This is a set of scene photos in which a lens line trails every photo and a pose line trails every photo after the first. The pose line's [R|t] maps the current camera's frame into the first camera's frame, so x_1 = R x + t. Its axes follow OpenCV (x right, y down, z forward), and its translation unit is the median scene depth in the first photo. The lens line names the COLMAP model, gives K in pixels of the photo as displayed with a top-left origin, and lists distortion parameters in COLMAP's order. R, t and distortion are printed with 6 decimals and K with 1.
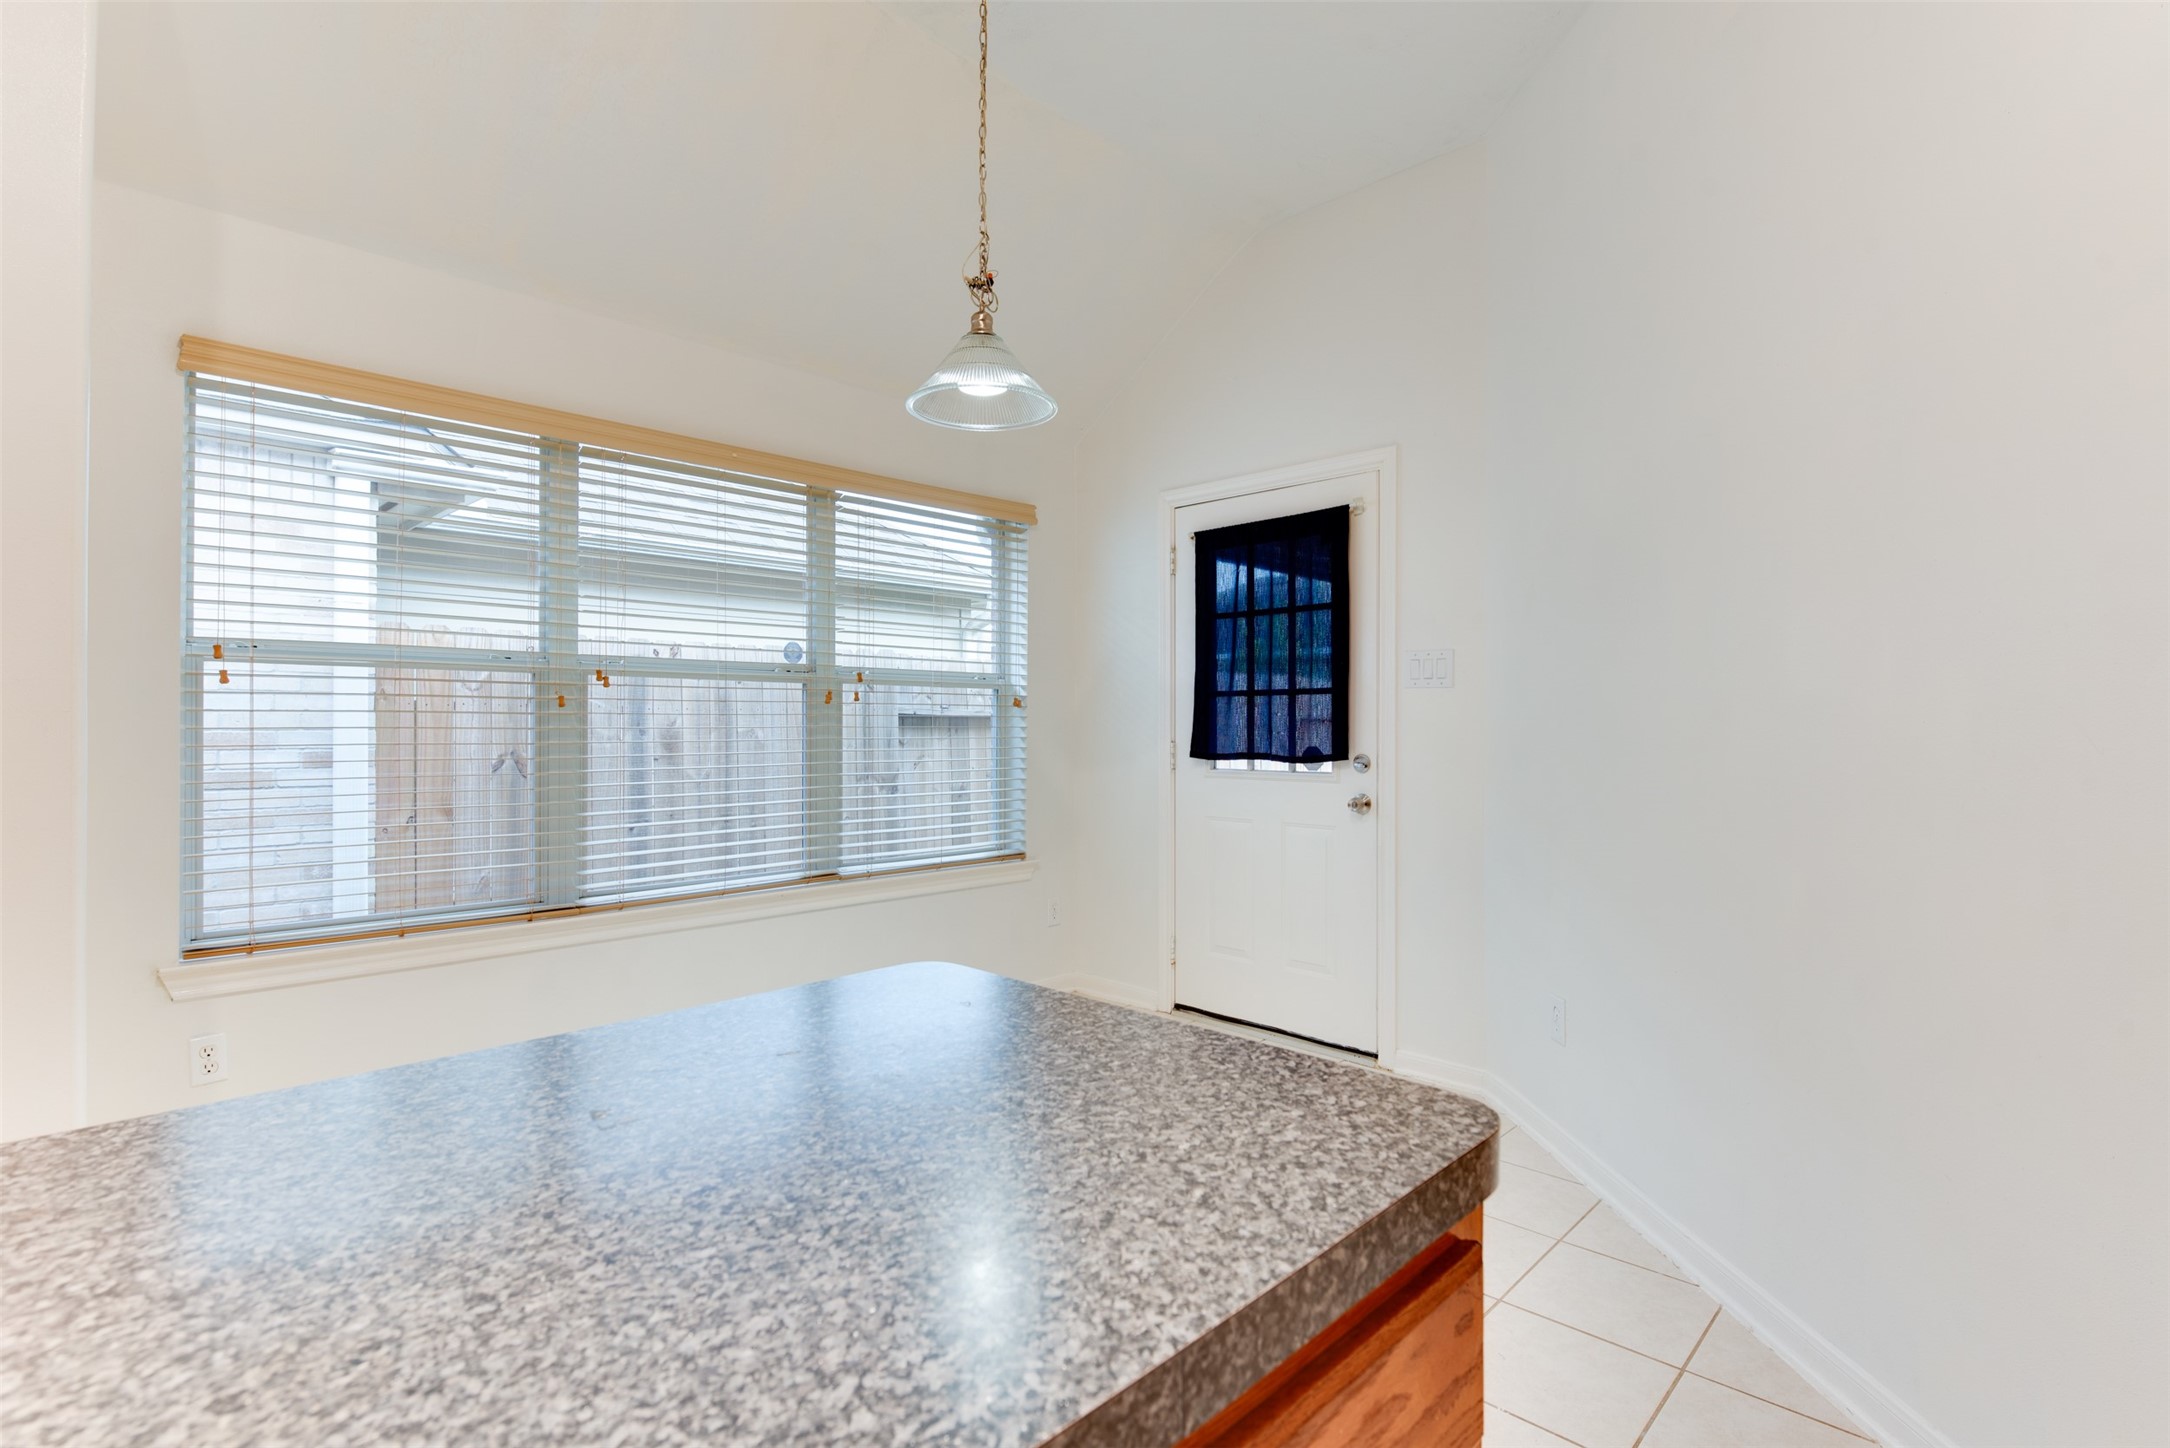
lens RADIAL K [[992.8, 0, 1087.0], [0, 992.8, 727.1], [0, 0, 1]] dist [-0.003307, -0.000188]
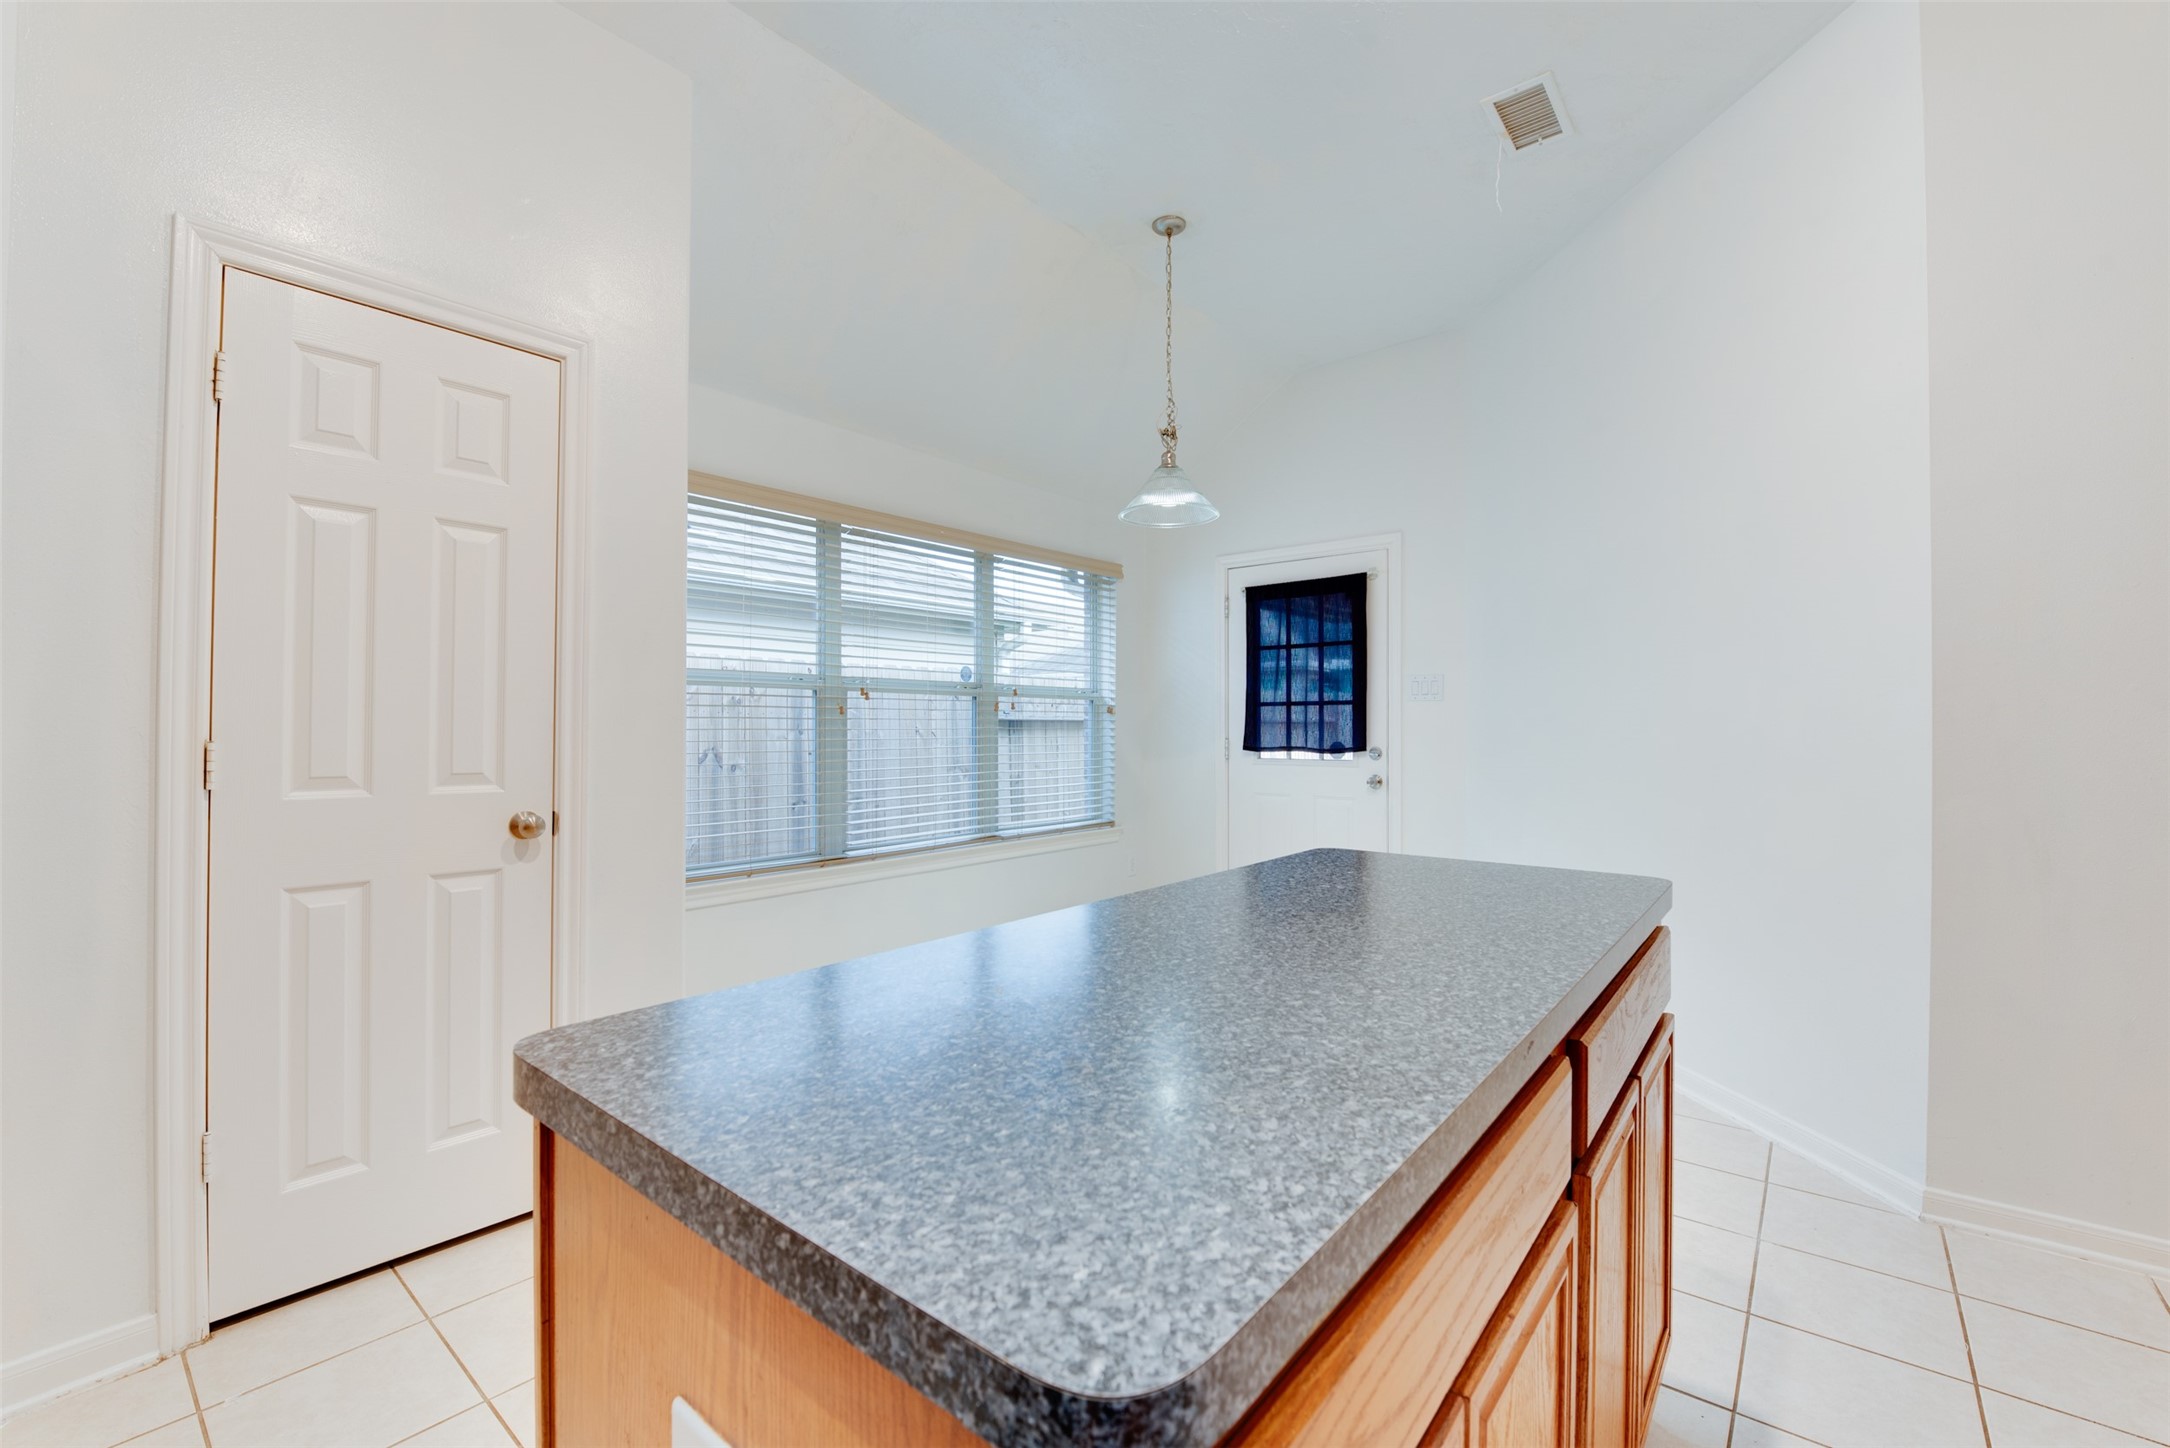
lens RADIAL K [[896.1, 0, 1074.3], [0, 896.1, 732.2], [0, 0, 1]] dist [0.022255, 0.000010]
pose [[0.996210, -0.001571, 0.086971, -0.253328], [0.001194, 0.999990, 0.004379, -0.000130], [-0.086977, -0.004259, 0.996201, -0.238868]]
